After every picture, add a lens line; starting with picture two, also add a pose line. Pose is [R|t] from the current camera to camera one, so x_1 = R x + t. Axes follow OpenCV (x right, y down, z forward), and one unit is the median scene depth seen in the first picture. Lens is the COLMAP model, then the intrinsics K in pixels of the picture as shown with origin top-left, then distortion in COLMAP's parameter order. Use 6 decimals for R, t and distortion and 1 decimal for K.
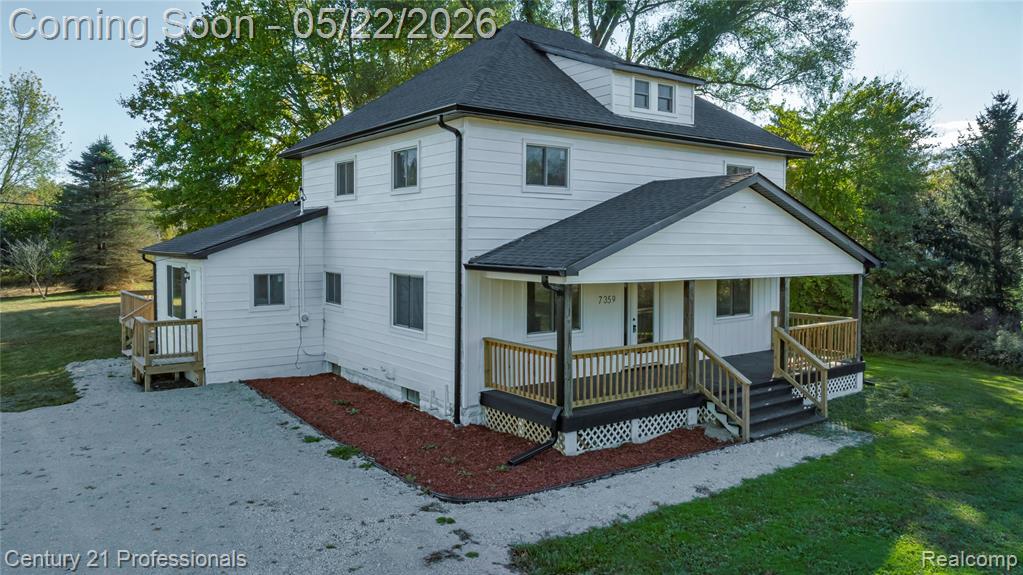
lens RADIAL K [[724.7, 0, 515.8], [0, 724.7, 263.6], [0, 0, 1]] dist [-0.027160, 0.007543]
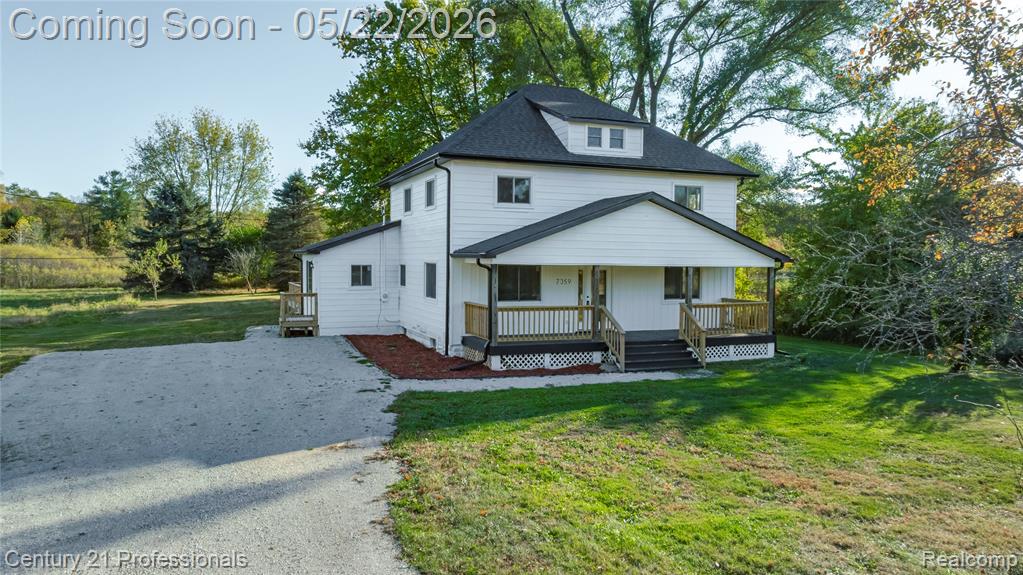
lens RADIAL K [[720.3, 0, 515.4], [0, 720.3, 284.4], [0, 0, 1]] dist [-0.044122, 0.046202]
pose [[0.966505, 0.013483, -0.256292, 0.358879], [-0.012715, 0.999908, 0.004656, 0.044975], [0.256331, -0.001242, 0.966588, -0.365550]]
